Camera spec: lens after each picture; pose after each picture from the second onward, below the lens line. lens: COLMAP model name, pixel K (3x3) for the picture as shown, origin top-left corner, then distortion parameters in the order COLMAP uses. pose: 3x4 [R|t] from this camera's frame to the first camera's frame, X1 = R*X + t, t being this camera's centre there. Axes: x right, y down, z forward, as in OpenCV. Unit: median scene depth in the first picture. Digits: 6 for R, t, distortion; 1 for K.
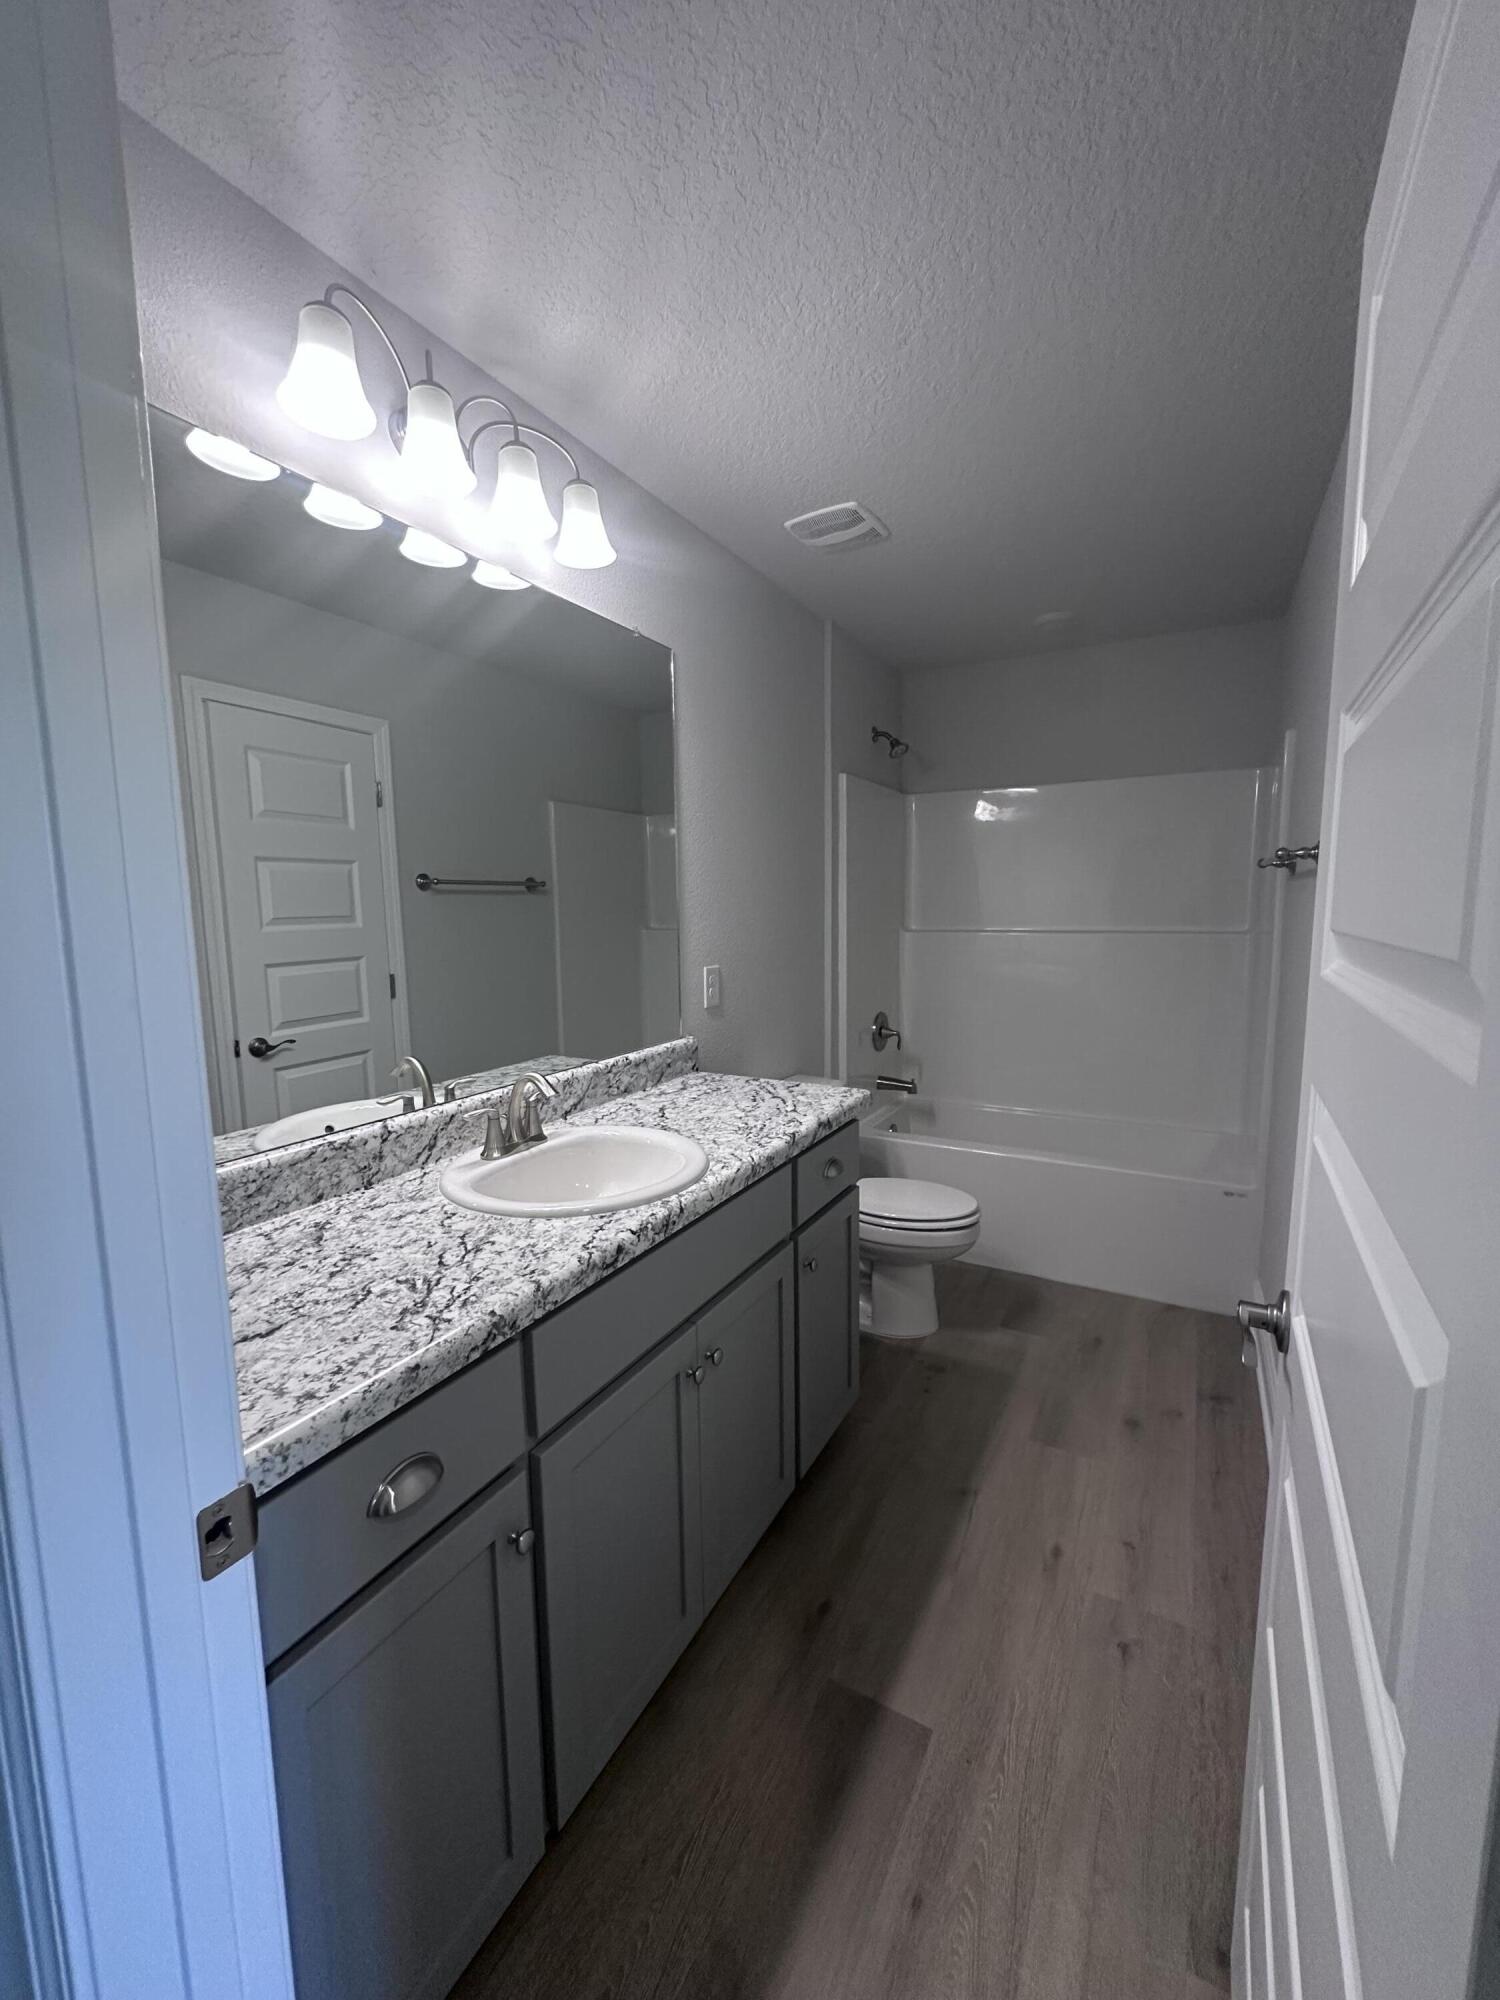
lens RADIAL K [[800.3, 0, 750.0], [0, 800.3, 1000.0], [0, 0, 1]] dist [-0.004322, 0.000407]
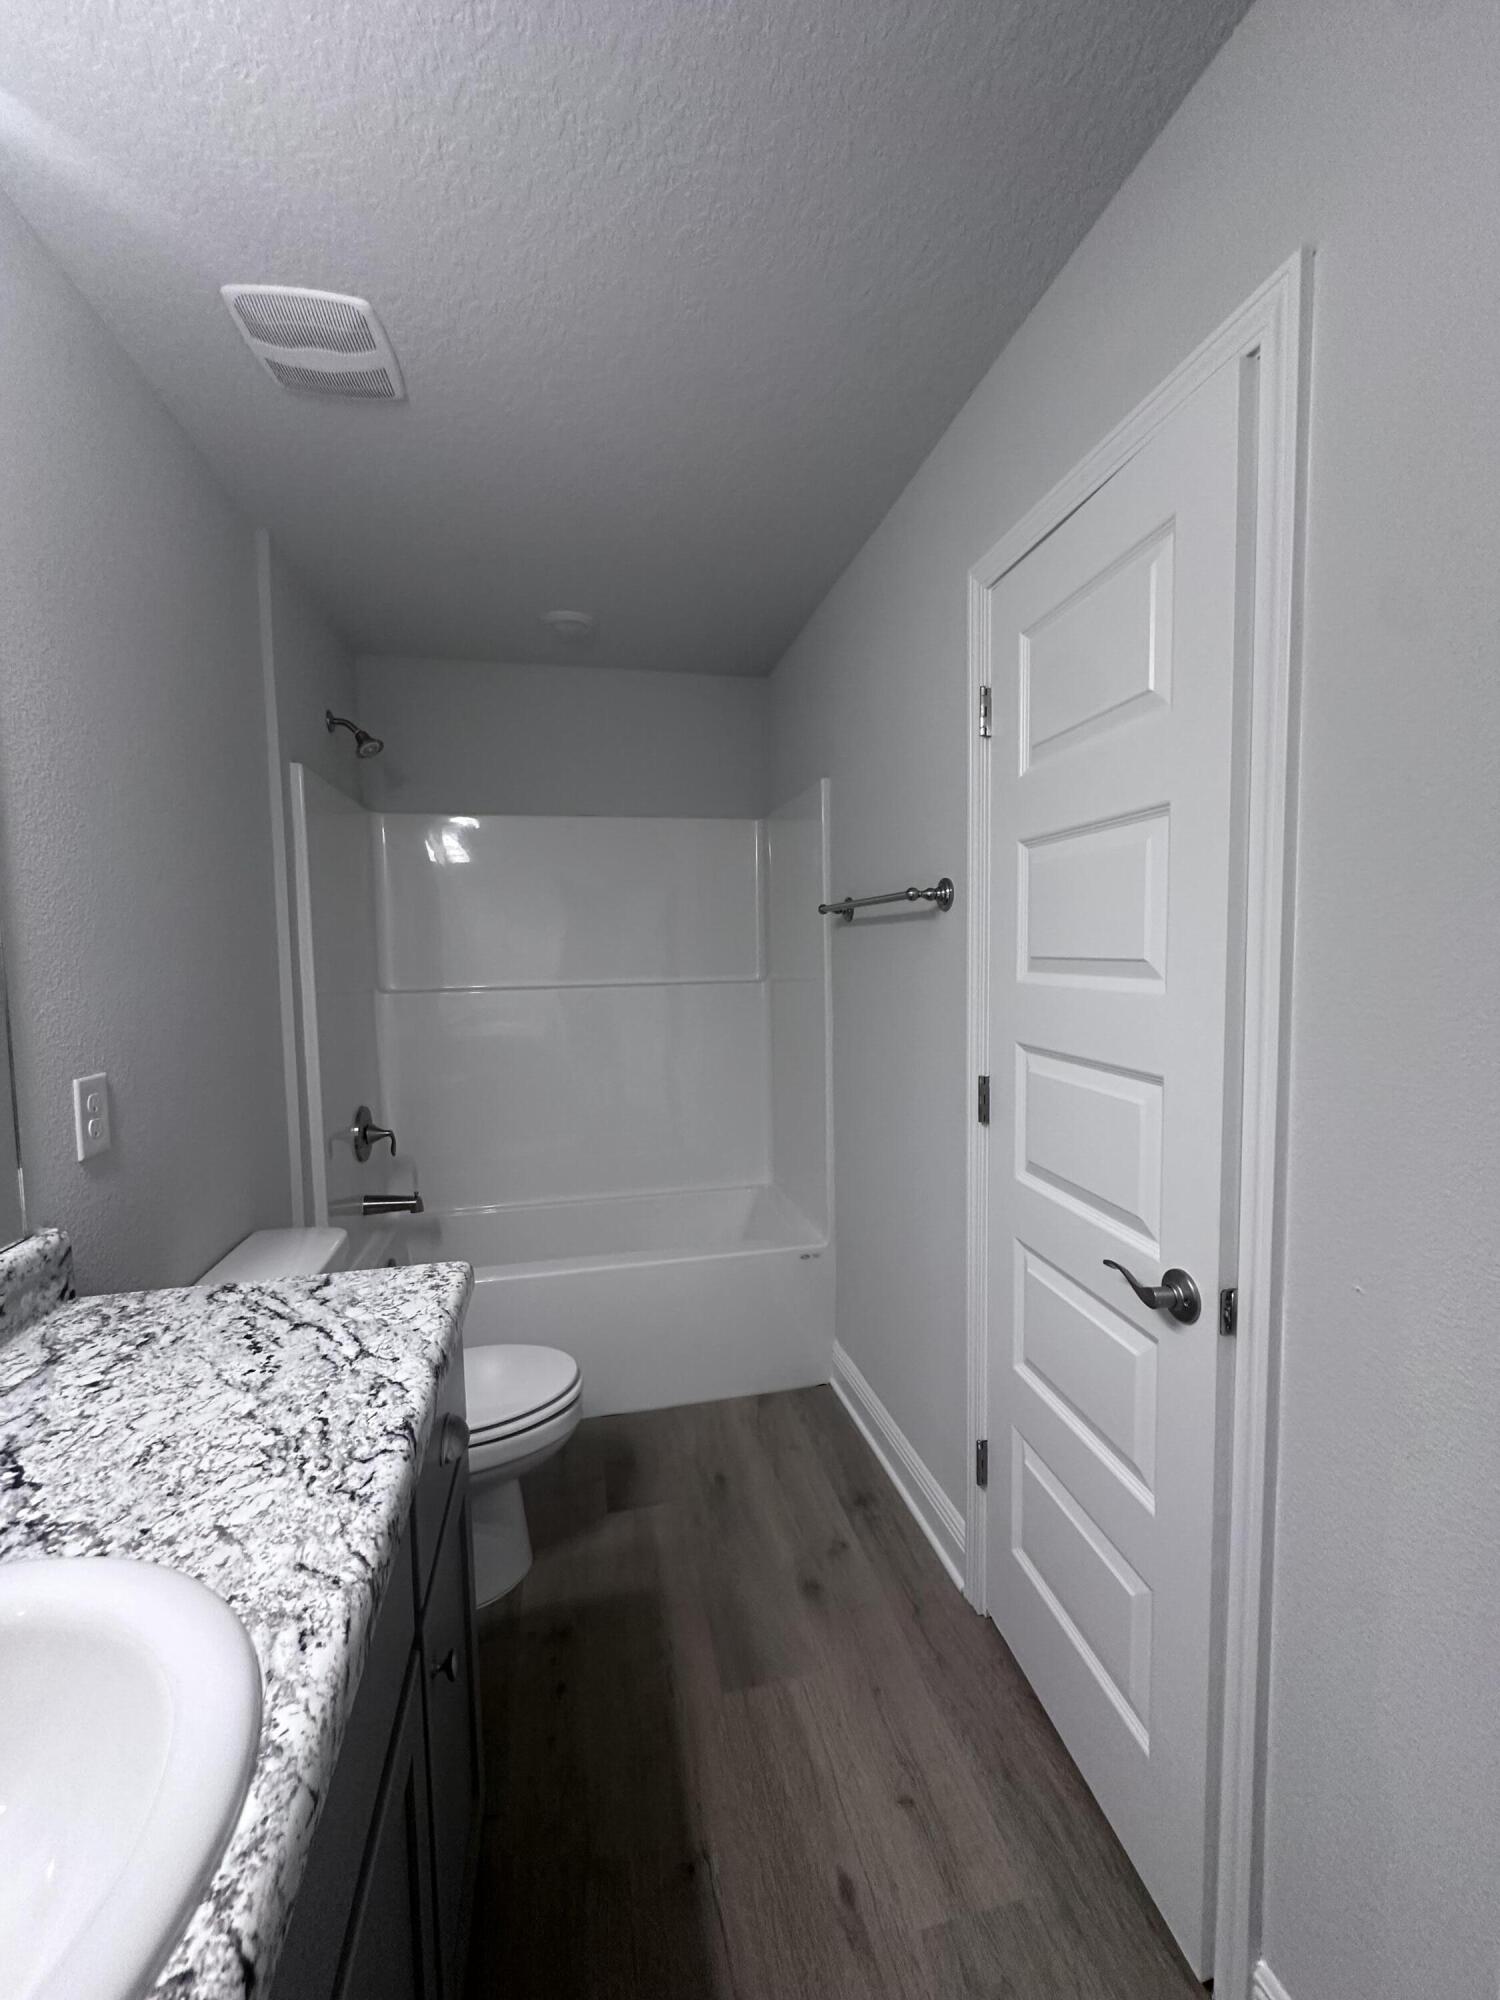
lens RADIAL K [[800.3, 0, 750.0], [0, 800.3, 1000.0], [0, 0, 1]] dist [-0.004322, 0.000407]
pose [[0.748792, -0.043852, 0.661353, -0.072484], [0.089554, 0.995353, -0.035397, -0.037657], [-0.656727, 0.085732, 0.749239, 0.367539]]
